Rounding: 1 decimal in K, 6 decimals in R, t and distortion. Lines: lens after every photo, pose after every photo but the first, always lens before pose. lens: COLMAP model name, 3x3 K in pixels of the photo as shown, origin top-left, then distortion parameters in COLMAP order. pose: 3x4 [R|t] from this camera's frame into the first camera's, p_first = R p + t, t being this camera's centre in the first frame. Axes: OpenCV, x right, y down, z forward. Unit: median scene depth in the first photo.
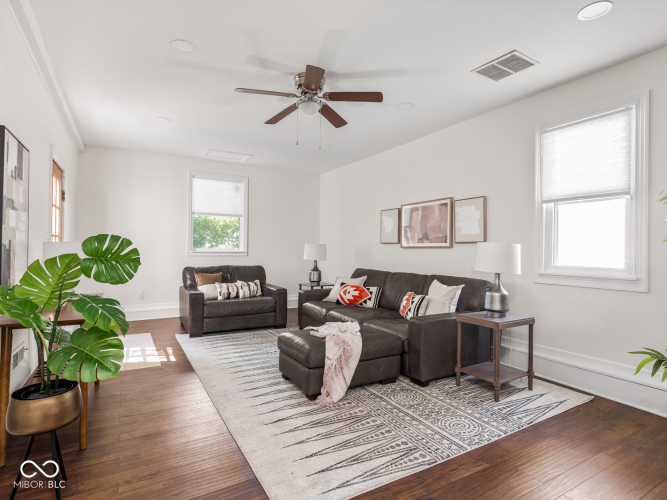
lens RADIAL K [[356.7, 0, 333.4], [0, 356.7, 248.3], [0, 0, 1]] dist [-0.000361, 0.000099]
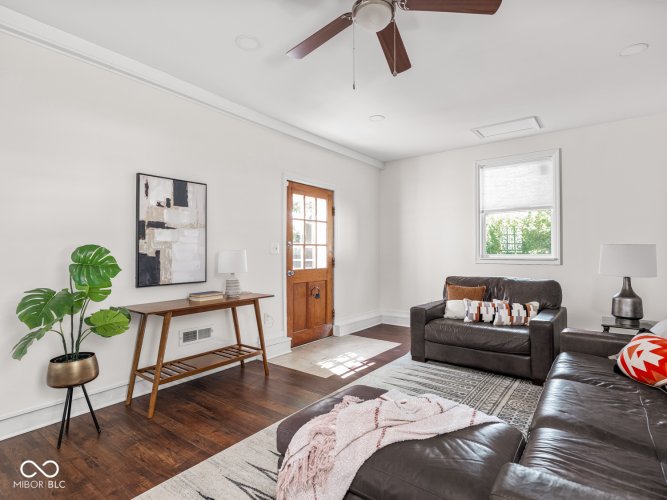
lens RADIAL K [[356.7, 0, 333.7], [0, 356.7, 253.4], [0, 0, 1]] dist [-0.000361, 0.000099]
pose [[0.391084, -0.009499, -0.920306, 0.267799], [0.006400, 0.999951, -0.007602, 0.001962], [0.920333, -0.002917, 0.391126, 0.427839]]
